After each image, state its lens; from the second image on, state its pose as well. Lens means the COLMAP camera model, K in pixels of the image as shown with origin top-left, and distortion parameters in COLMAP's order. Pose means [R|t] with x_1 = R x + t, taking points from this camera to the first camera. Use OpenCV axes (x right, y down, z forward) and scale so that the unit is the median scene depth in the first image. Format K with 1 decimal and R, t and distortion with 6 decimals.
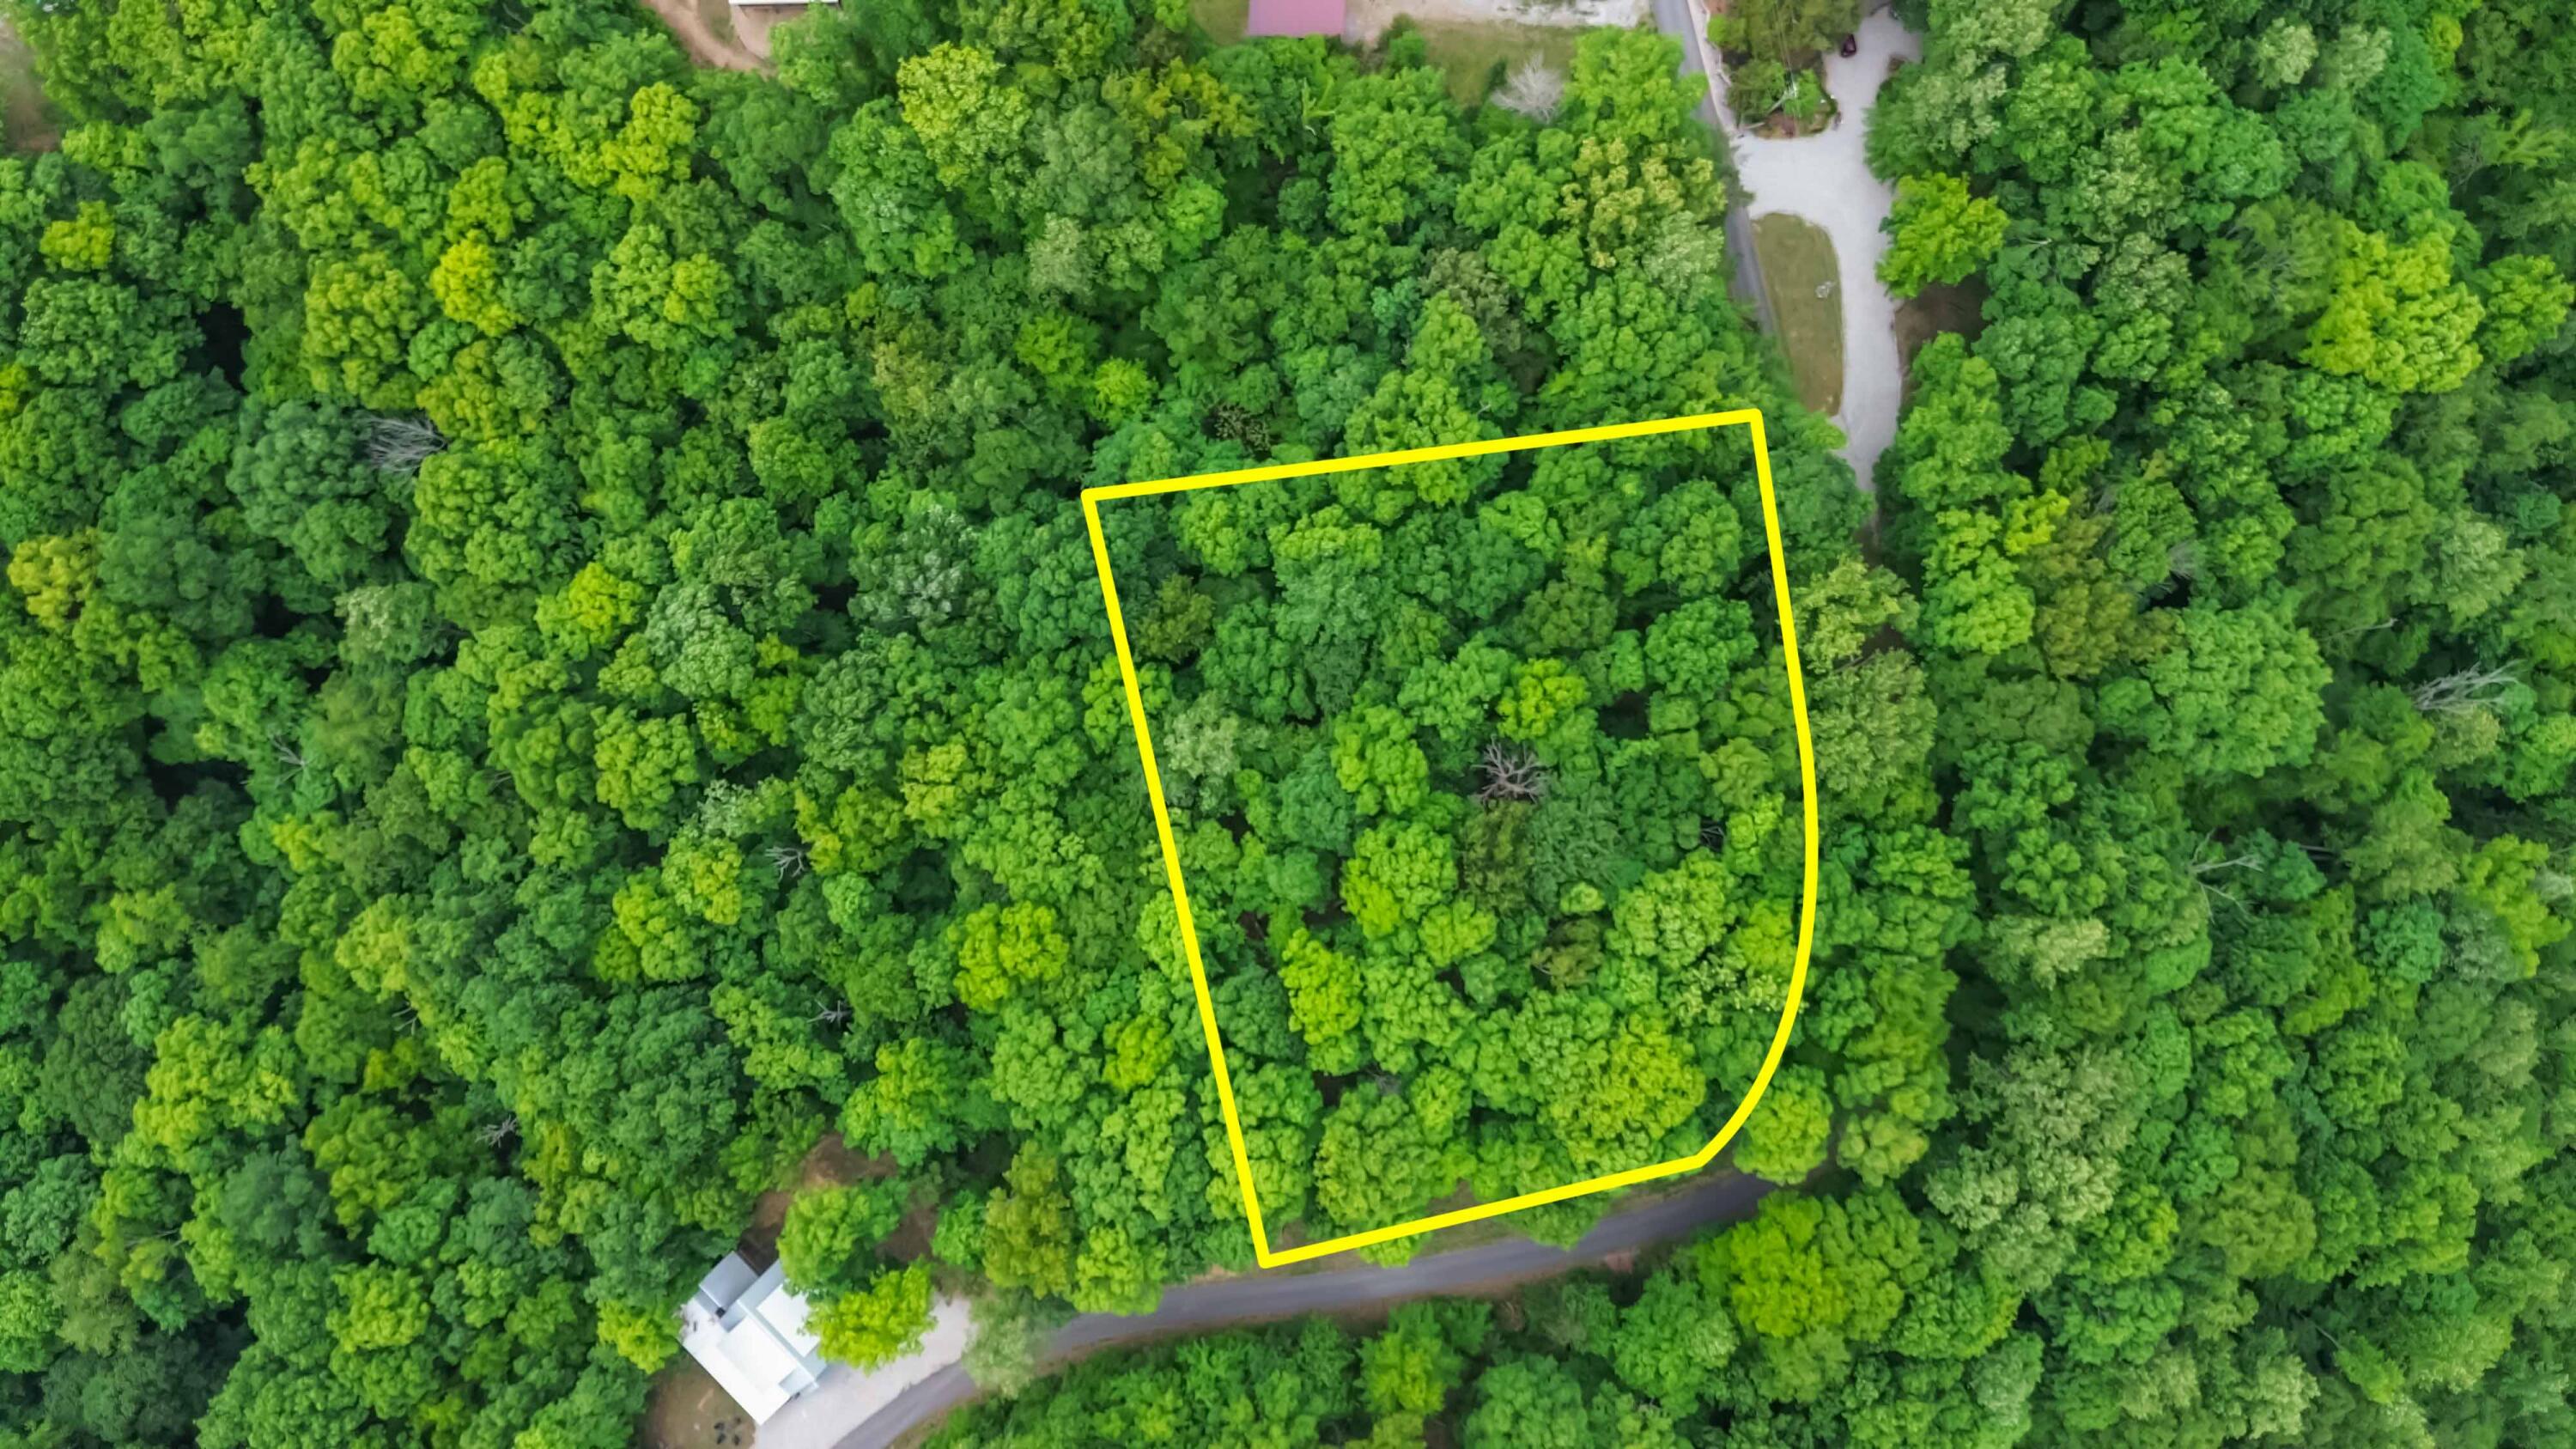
lens RADIAL K [[1878.3, 0, 1288.0], [0, 1878.3, 724.5], [0, 0, 1]] dist [0.102443, -0.080990]
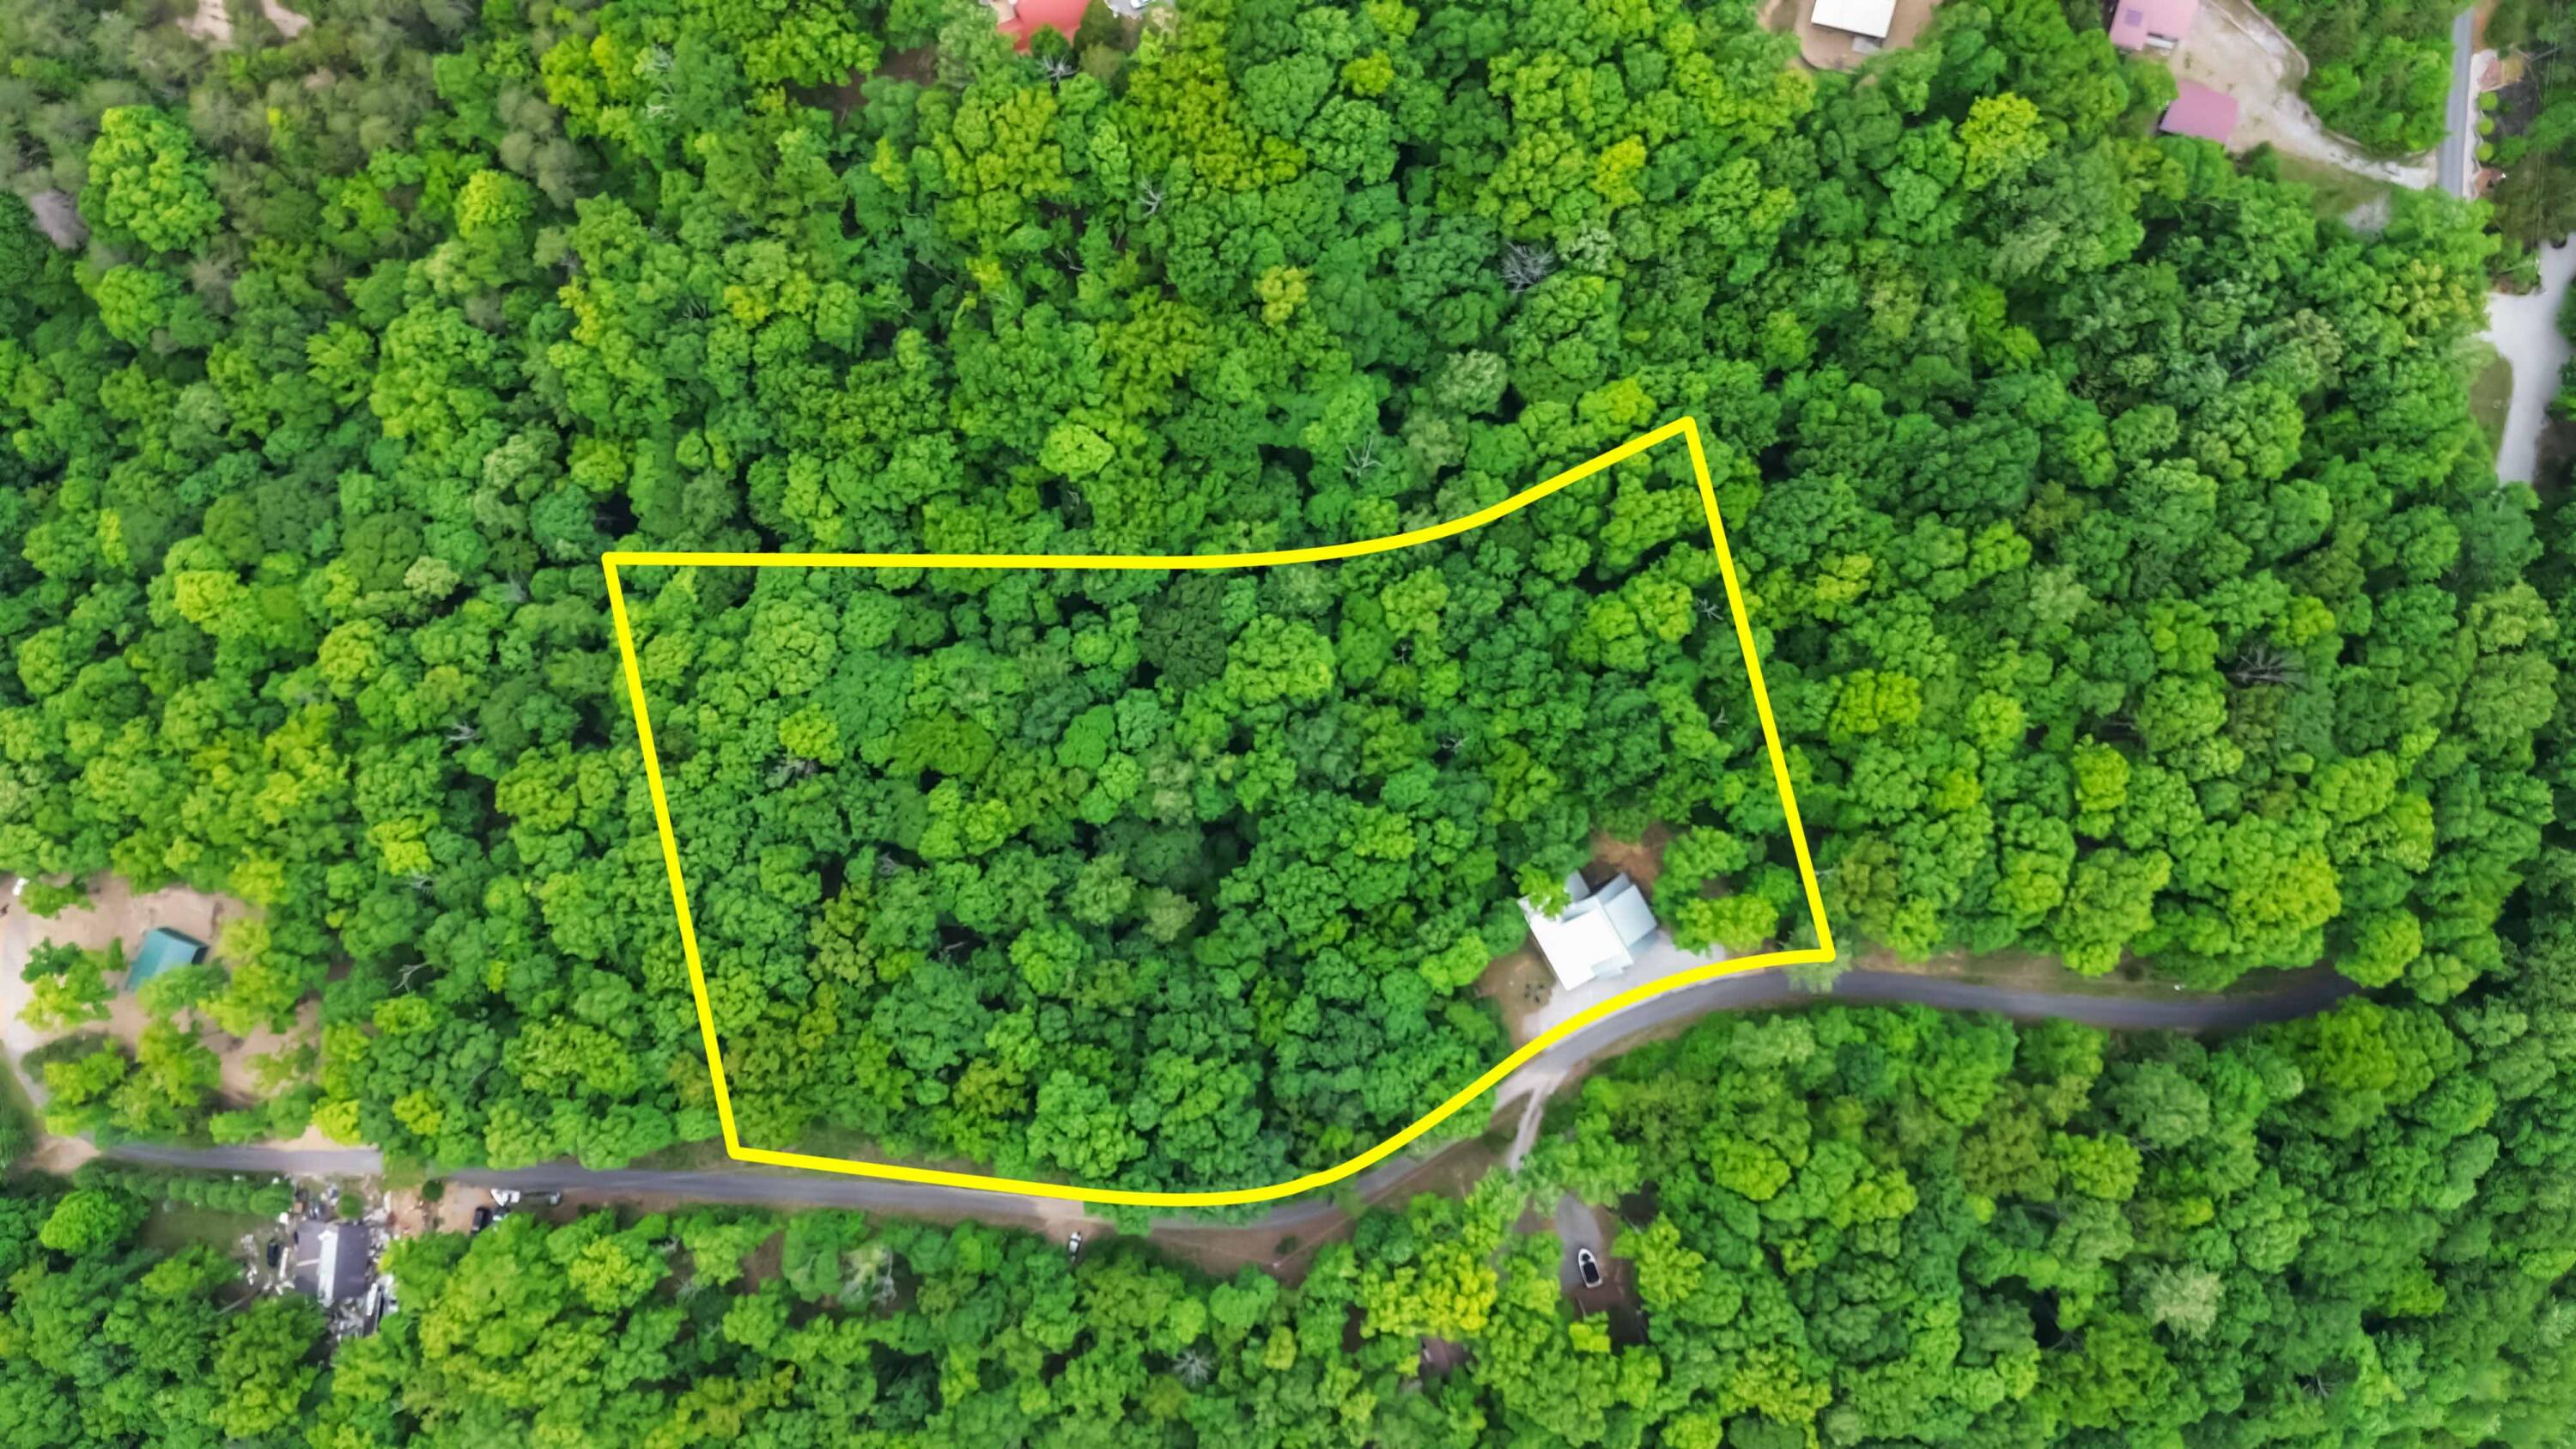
lens RADIAL K [[1878.3, 0, 1288.0], [0, 1878.3, 724.5], [0, 0, 1]] dist [0.102443, -0.080990]
pose [[0.968180, 0.249166, 0.023332, -0.628675], [-0.248943, 0.968443, -0.012070, 0.271442], [-0.025603, 0.005878, 0.999655, -0.459083]]
